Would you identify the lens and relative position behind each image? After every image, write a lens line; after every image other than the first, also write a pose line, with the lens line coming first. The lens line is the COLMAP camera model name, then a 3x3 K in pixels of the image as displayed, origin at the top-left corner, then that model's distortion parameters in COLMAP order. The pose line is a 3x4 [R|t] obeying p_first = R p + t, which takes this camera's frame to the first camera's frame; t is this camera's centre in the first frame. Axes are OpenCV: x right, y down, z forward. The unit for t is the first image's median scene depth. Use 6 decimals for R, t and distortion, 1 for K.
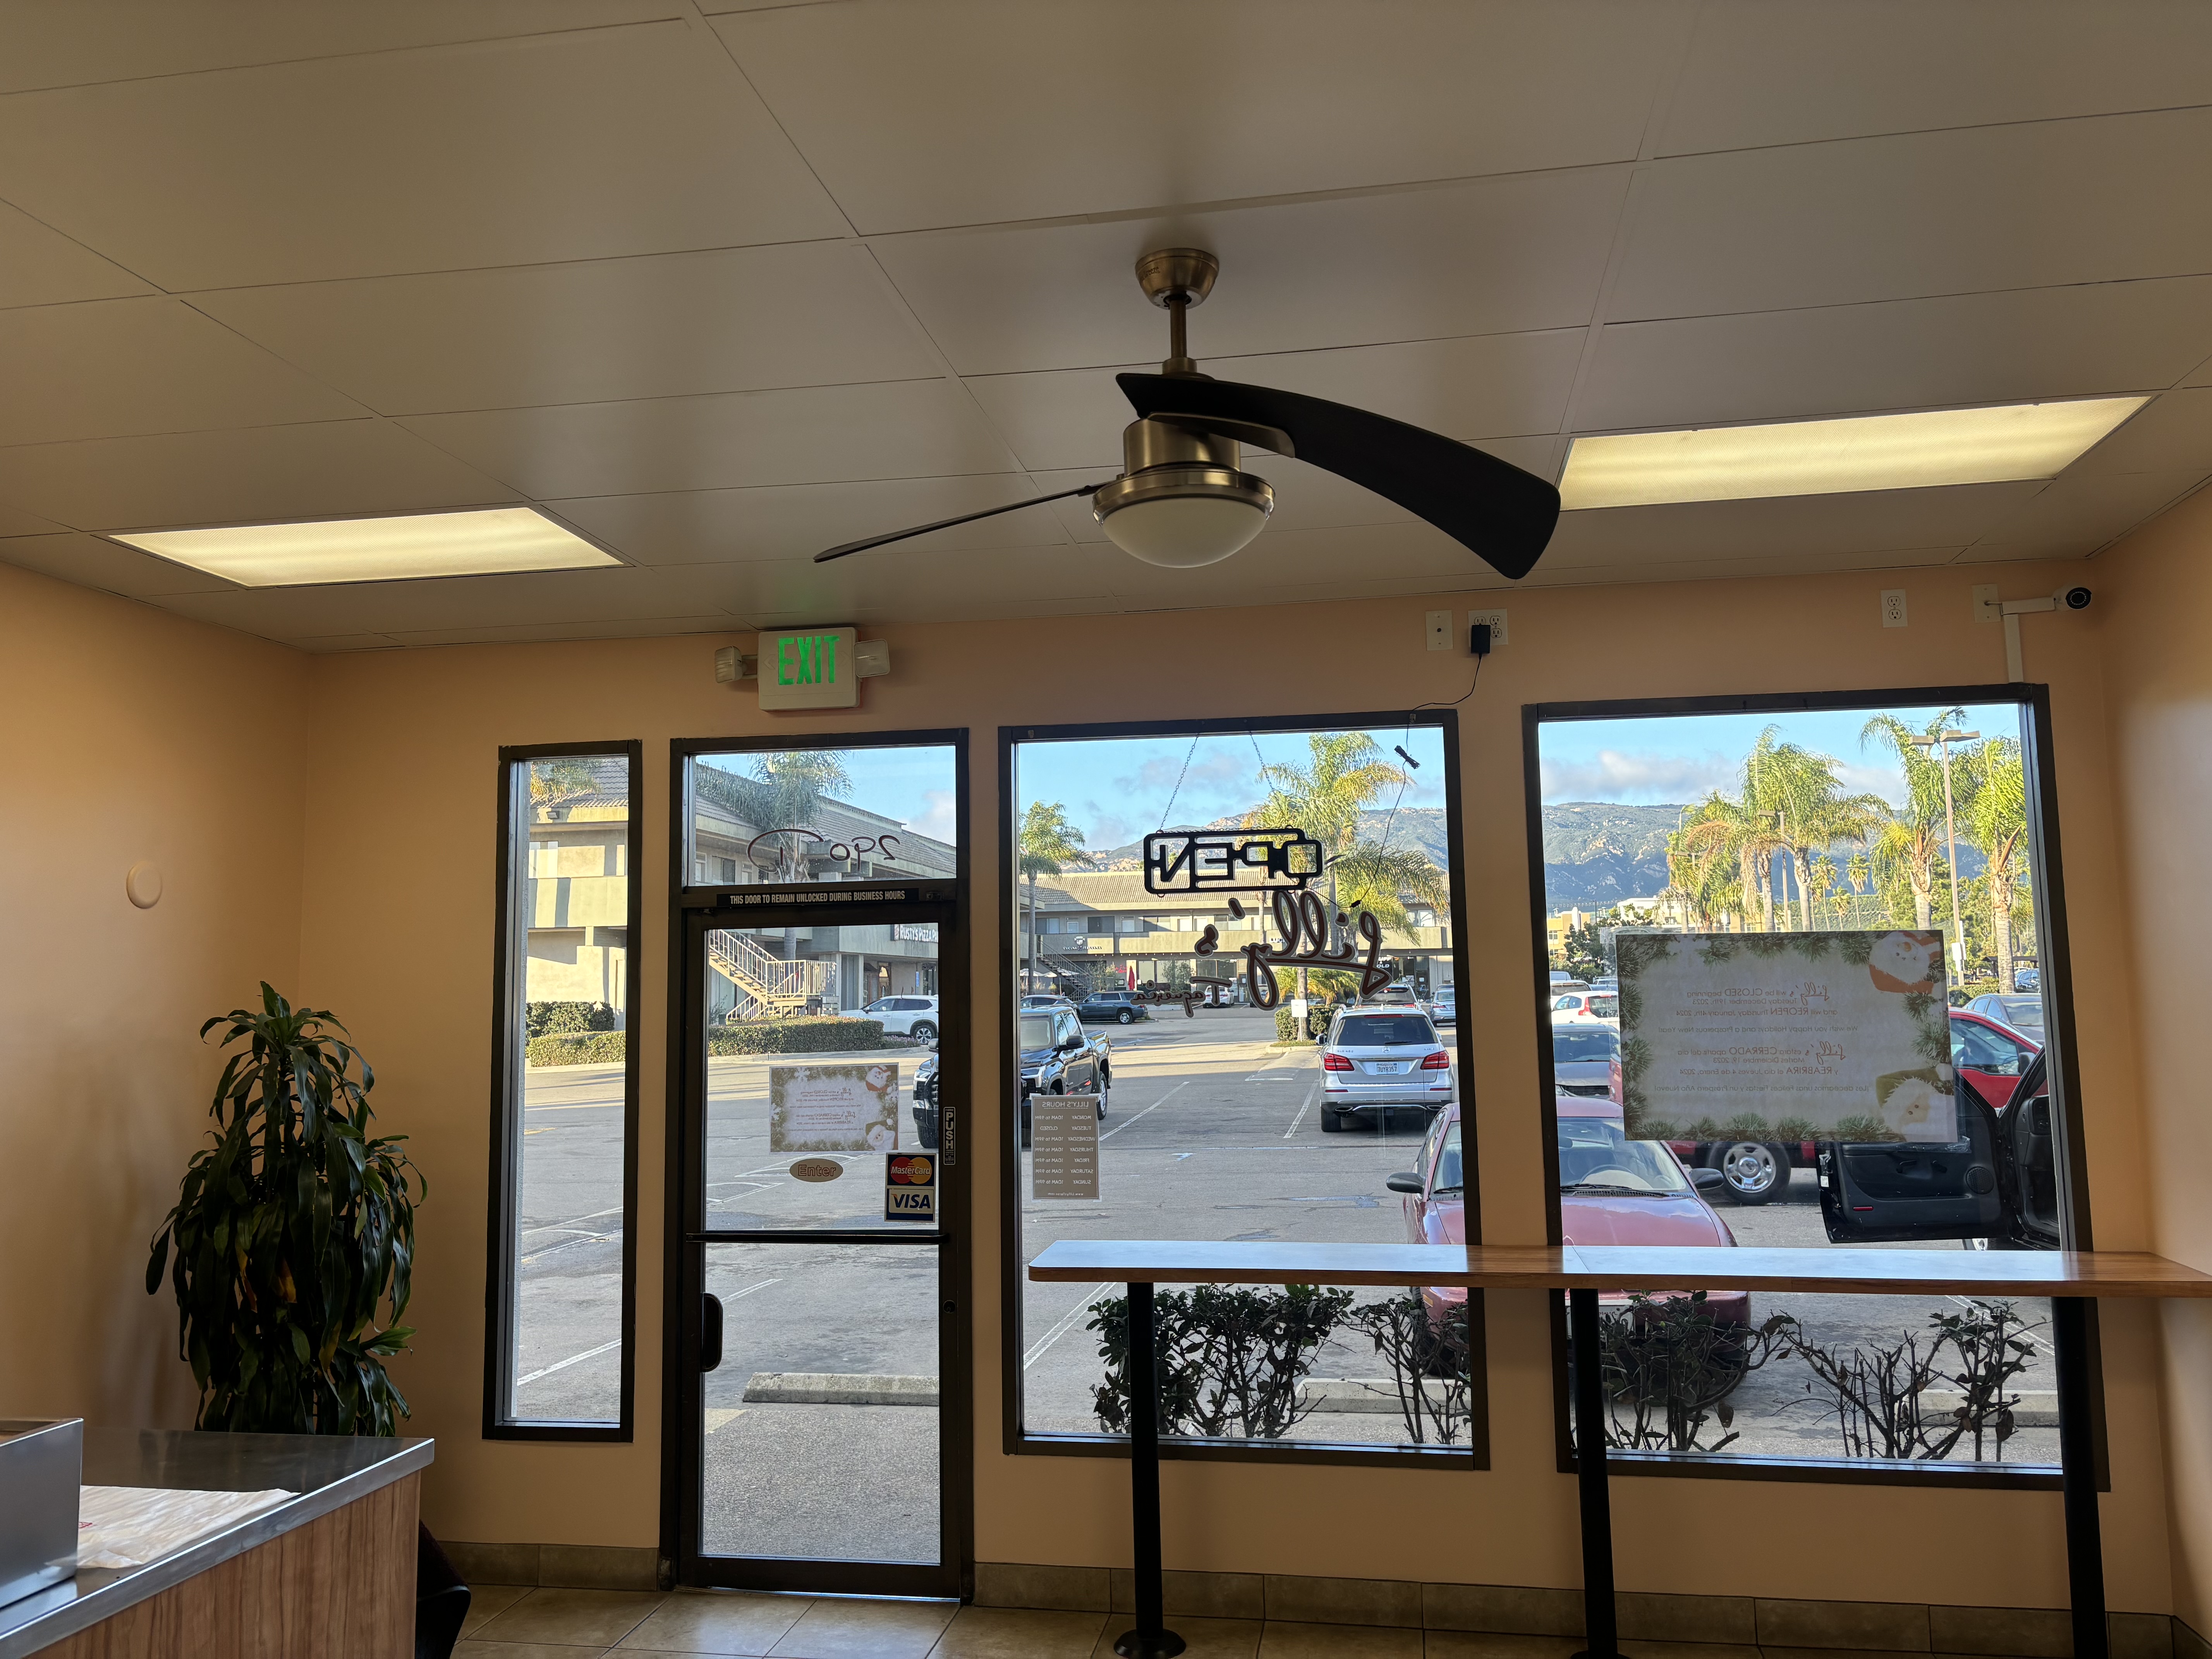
lens RADIAL K [[1672.7, 0, 1103.3], [0, 1672.7, 840.2], [0, 0, 1]] dist [0.008563, -0.013603]
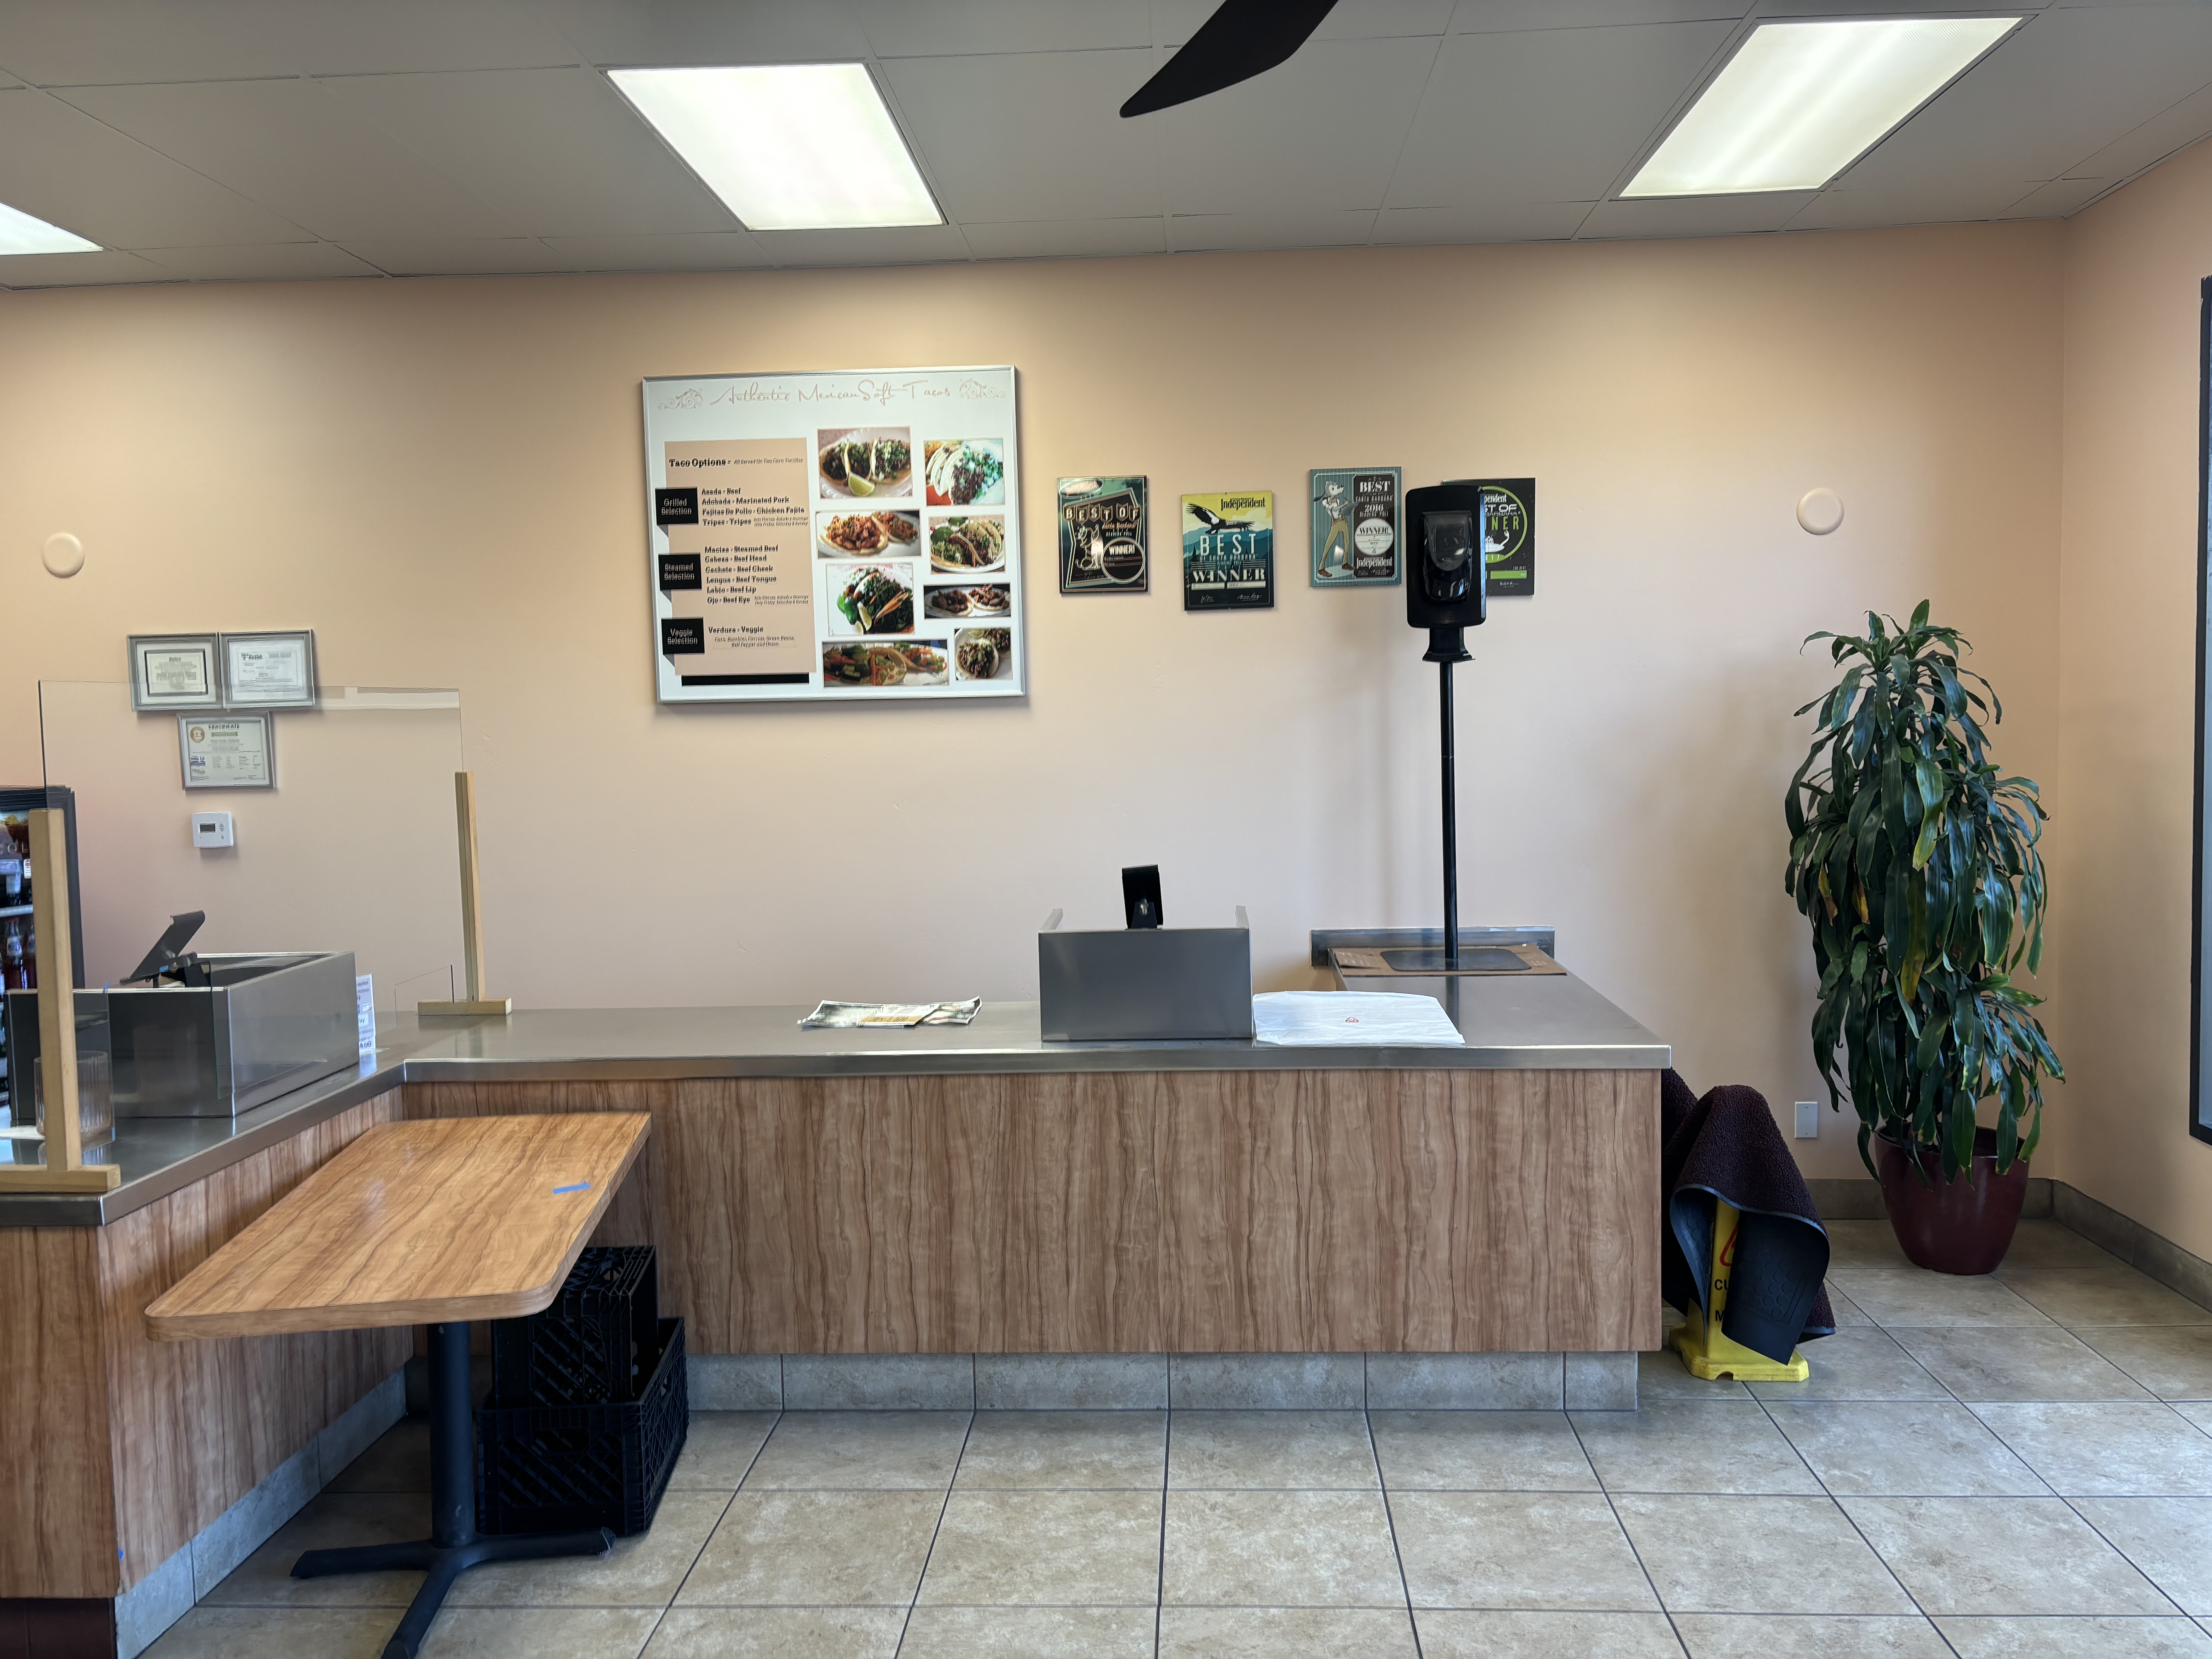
lens RADIAL K [[1672.7, 0, 1110.5], [0, 1672.7, 830.8], [0, 0, 1]] dist [0.008563, -0.013603]
pose [[0.128675, 0.084954, -0.988041, 0.591410], [0.110429, 0.988900, 0.099409, 0.103702], [0.985519, -0.121900, 0.117866, 0.626073]]
